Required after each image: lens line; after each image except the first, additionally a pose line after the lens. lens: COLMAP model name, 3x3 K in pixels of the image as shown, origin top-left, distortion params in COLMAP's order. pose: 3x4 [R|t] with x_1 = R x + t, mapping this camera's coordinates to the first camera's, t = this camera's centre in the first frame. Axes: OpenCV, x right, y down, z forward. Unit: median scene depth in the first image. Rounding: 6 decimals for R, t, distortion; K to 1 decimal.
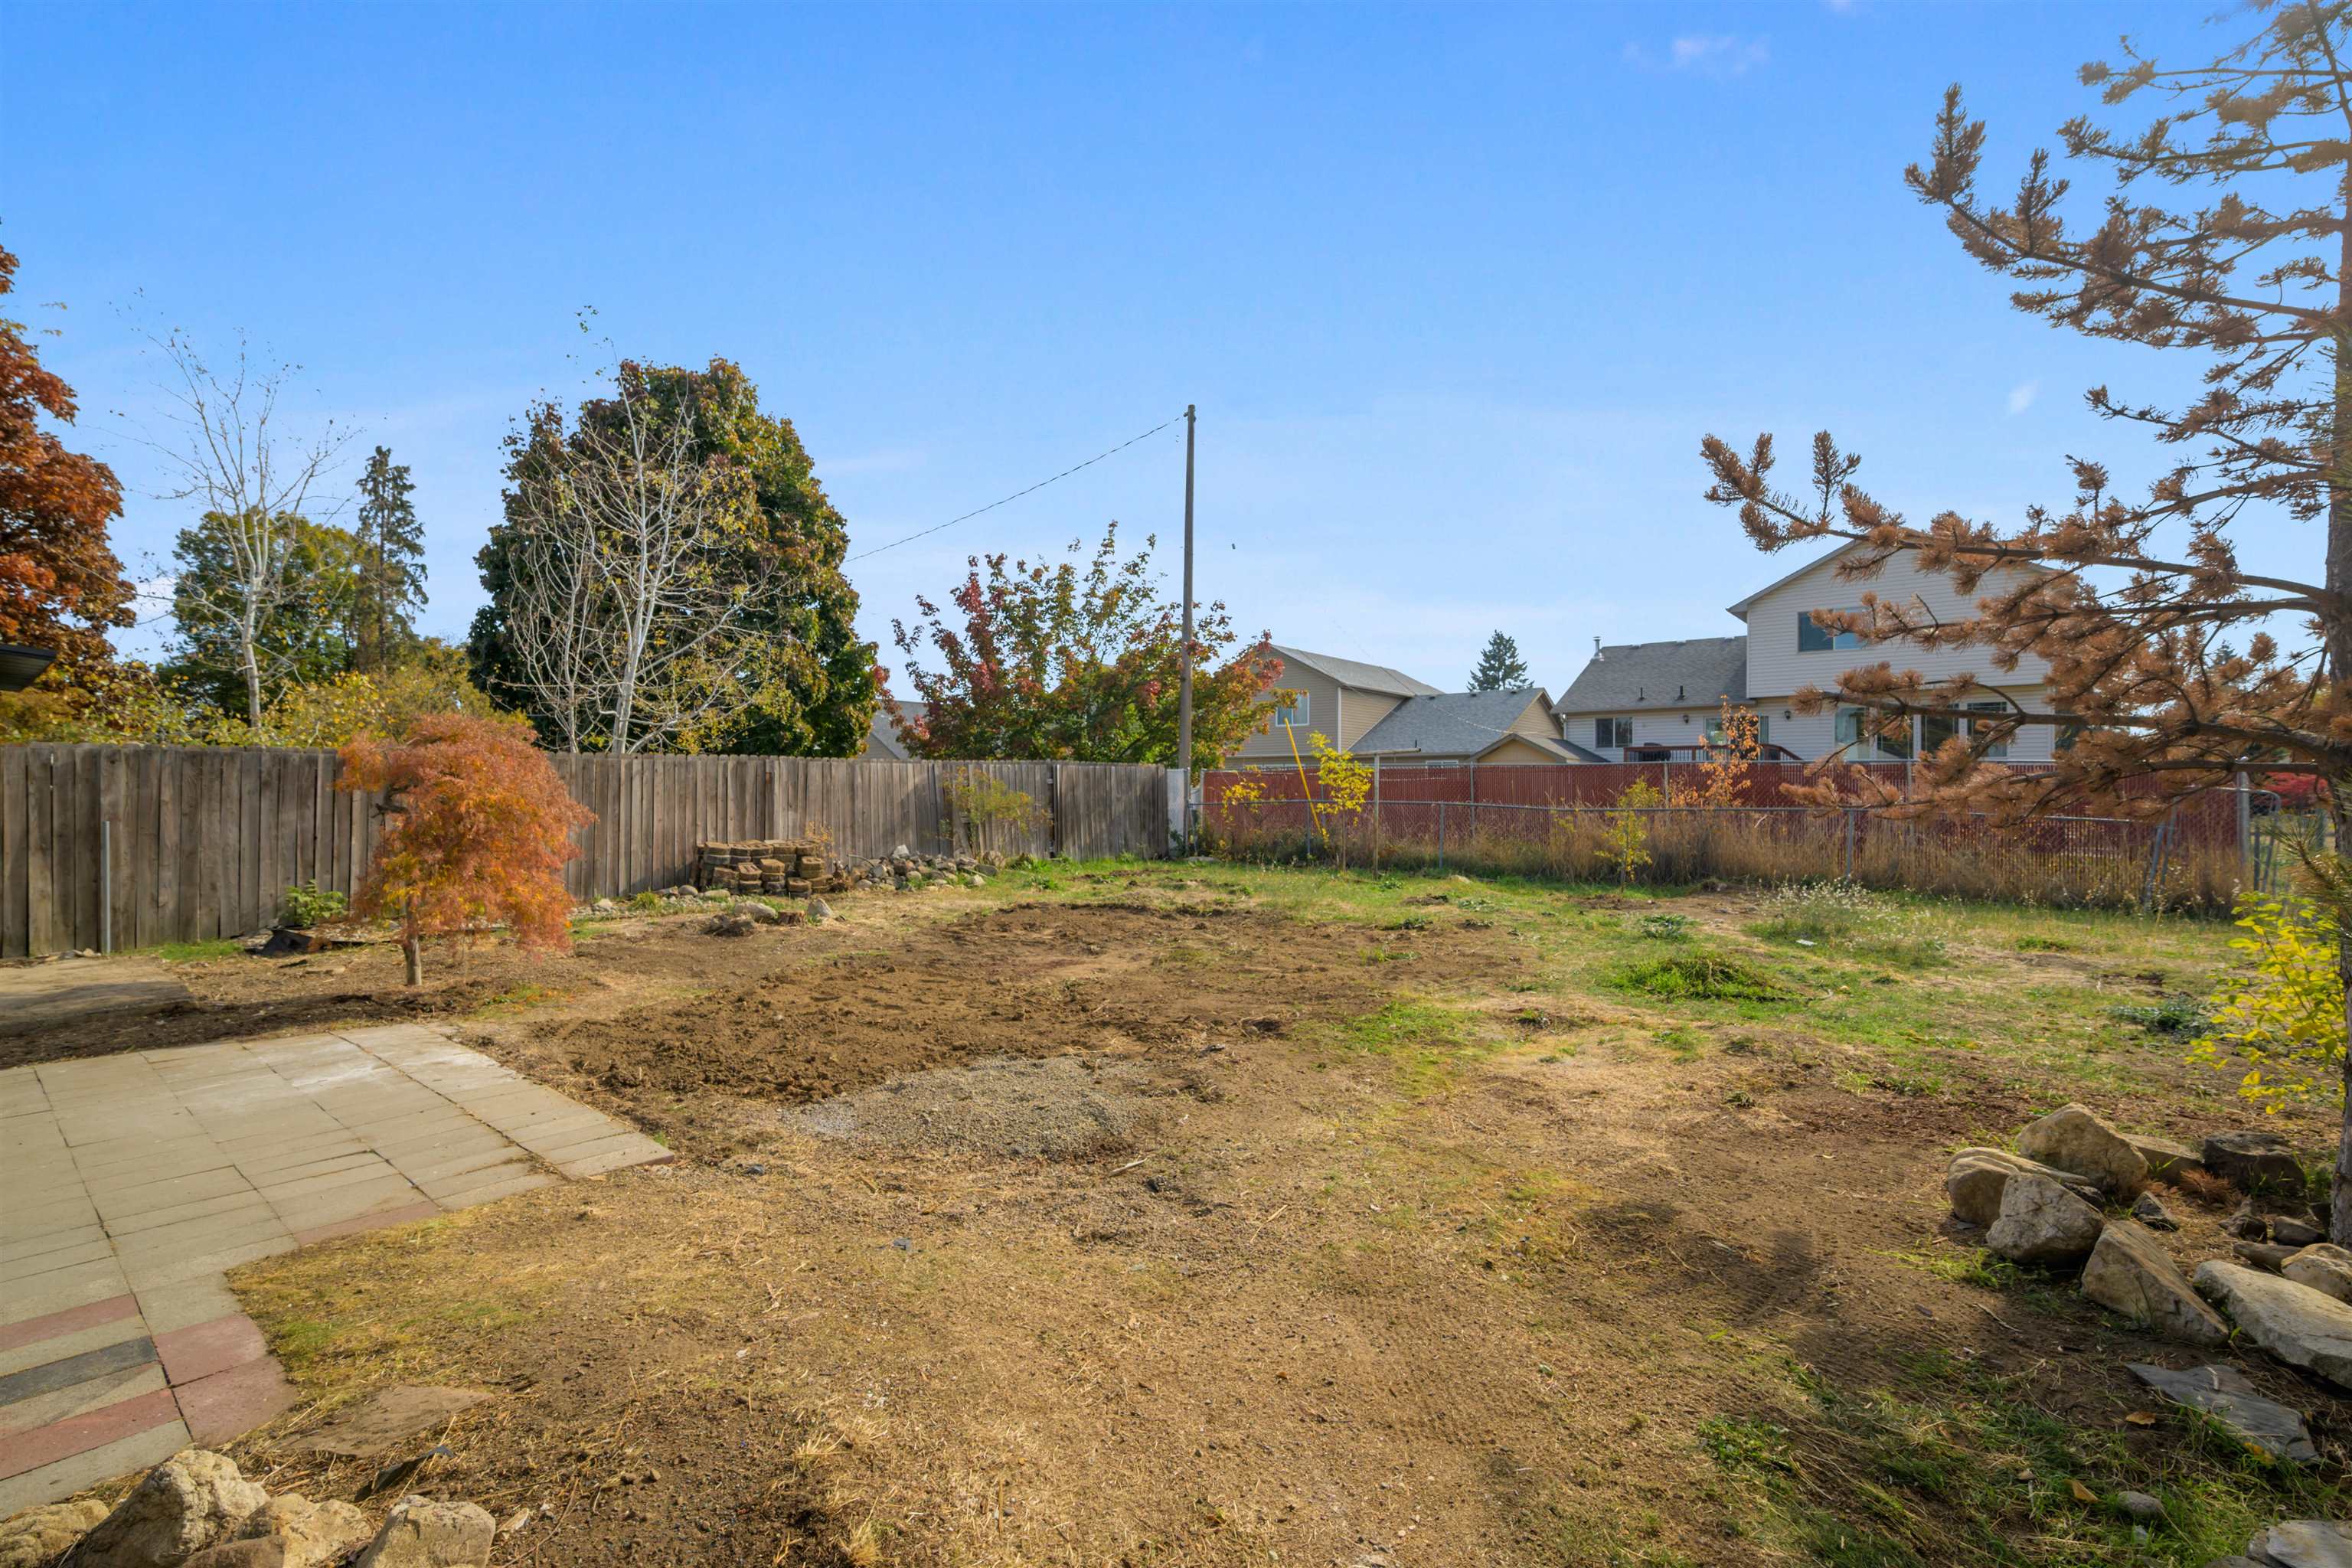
lens RADIAL K [[1038.5, 0, 1183.6], [0, 1038.5, 784.8], [0, 0, 1]] dist [0.000932, 0.000076]
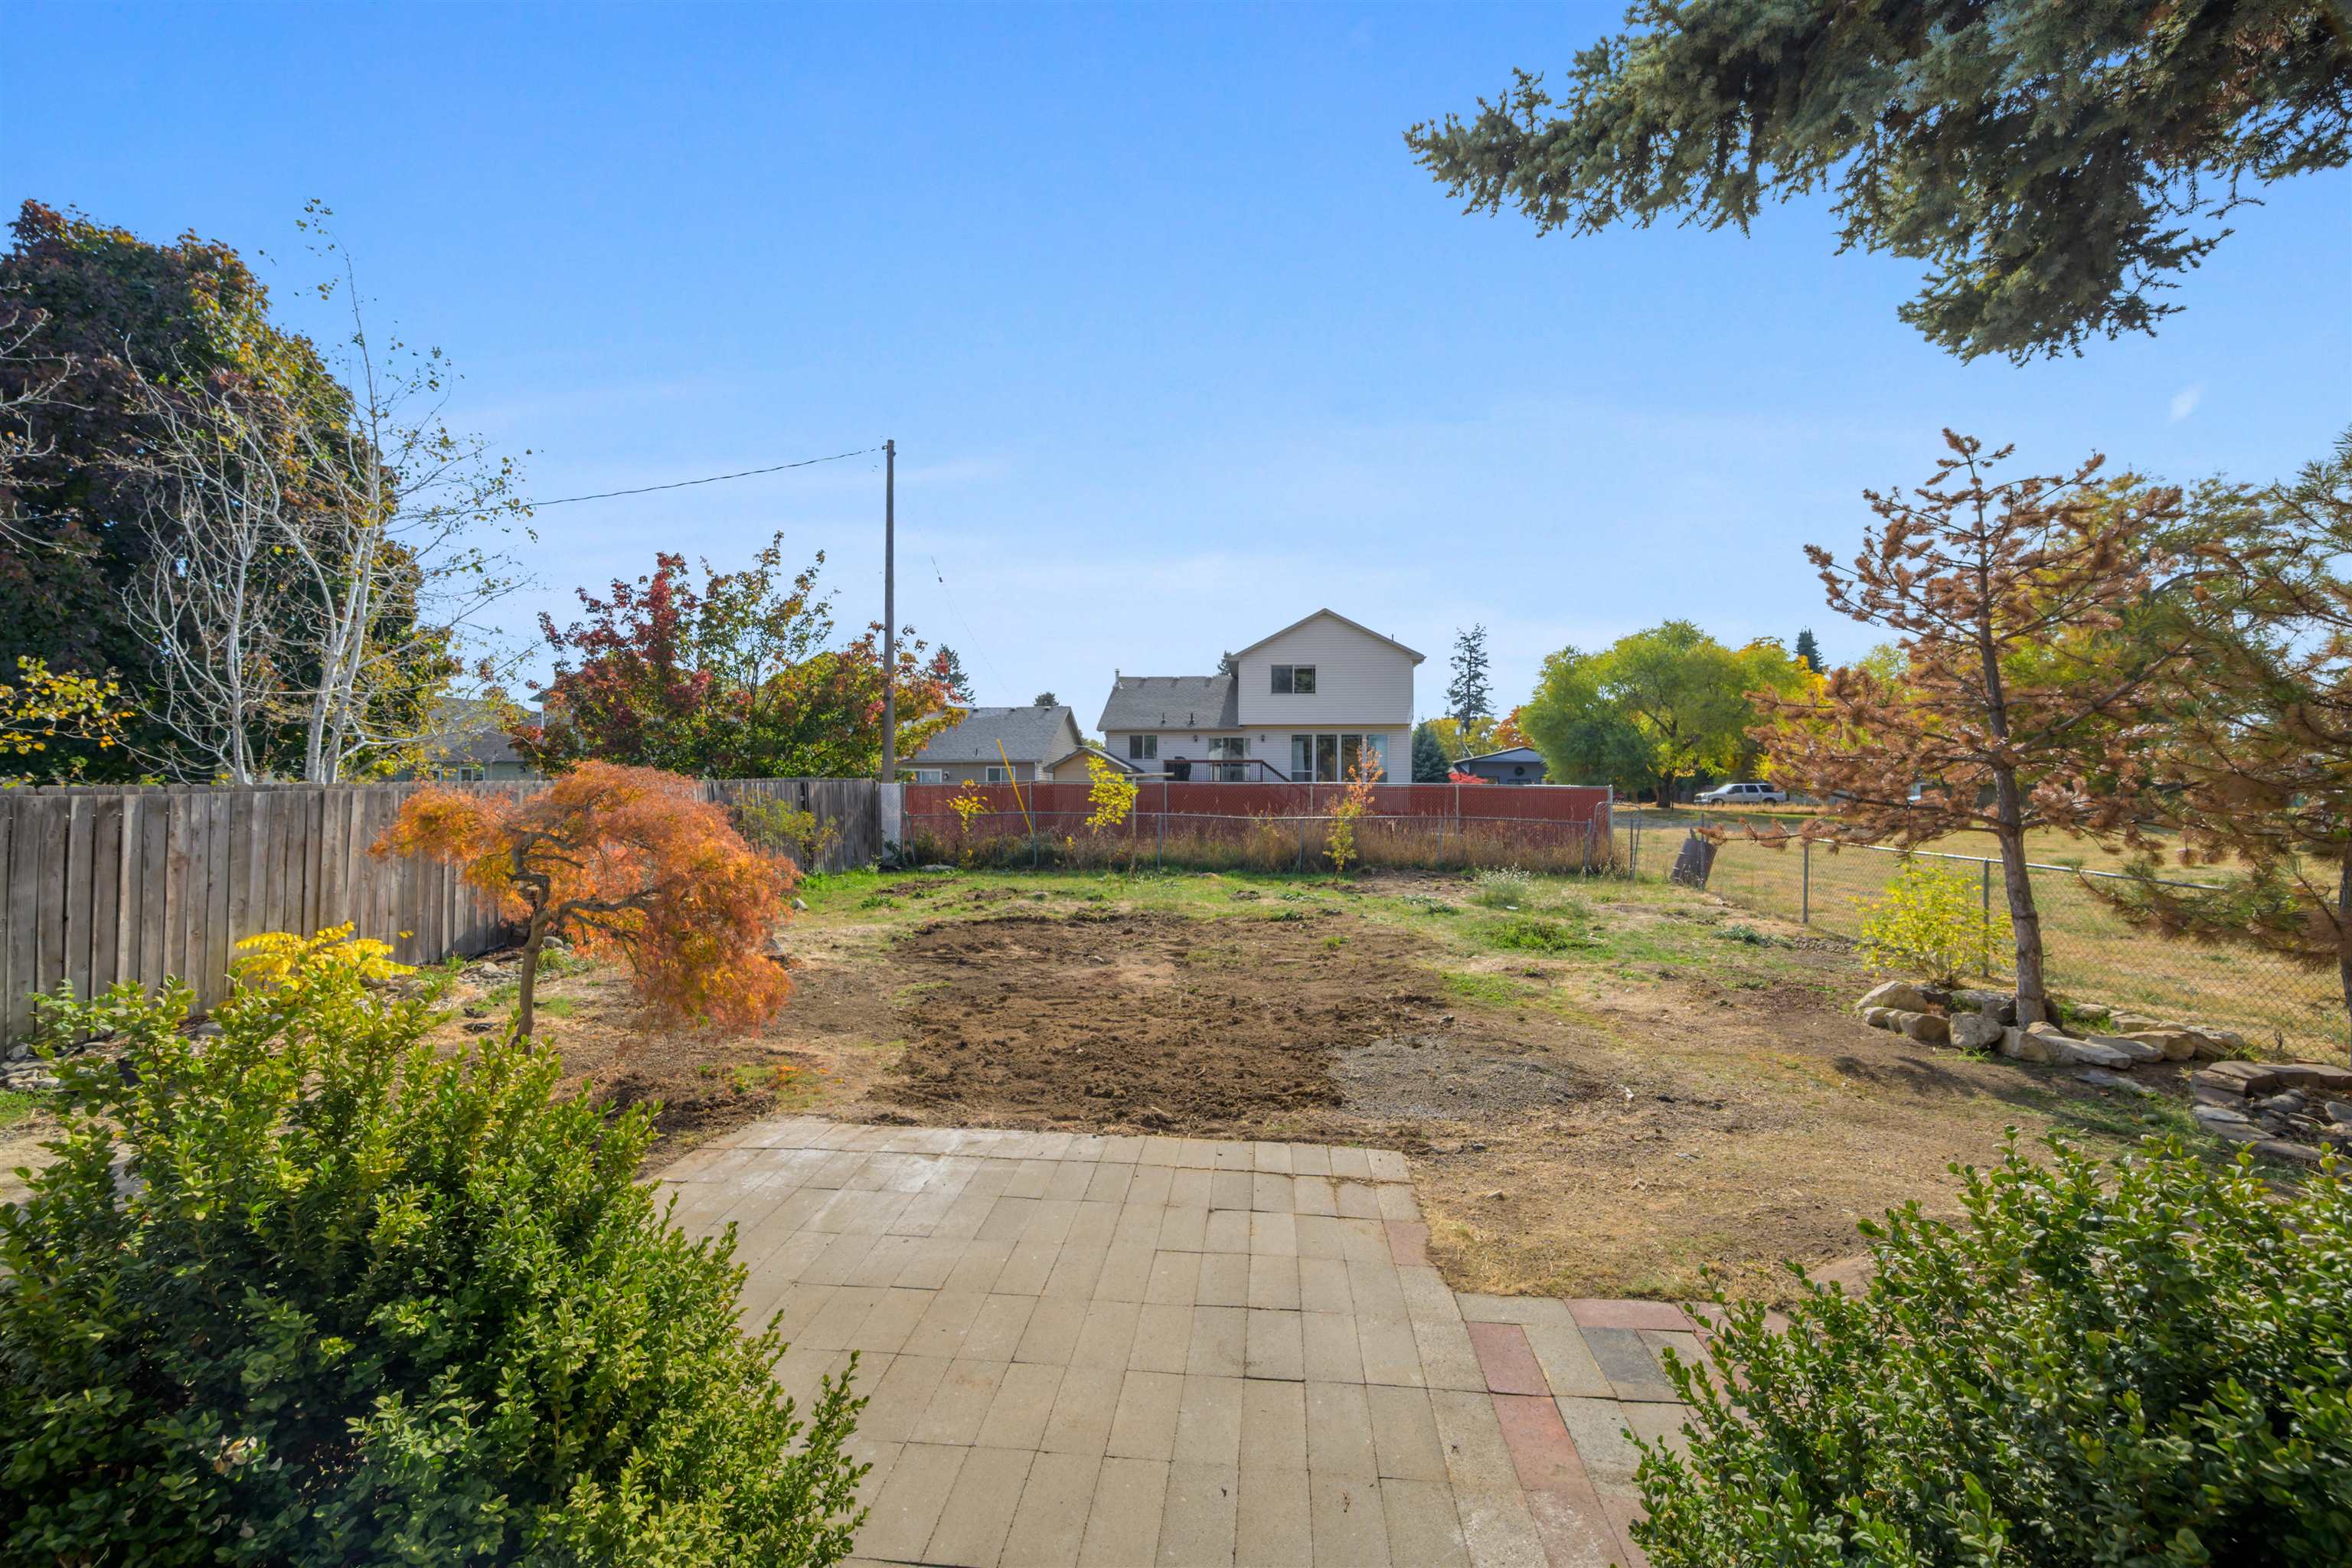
lens RADIAL K [[929.0, 0, 1181.0], [0, 929.0, 783.2], [0, 0, 1]] dist [0.000322, 0.000363]
pose [[0.833542, -0.000861, 0.552456, -0.265852], [-0.003022, 0.999977, 0.006118, -0.020473], [-0.552448, -0.006770, 0.833520, 0.039894]]
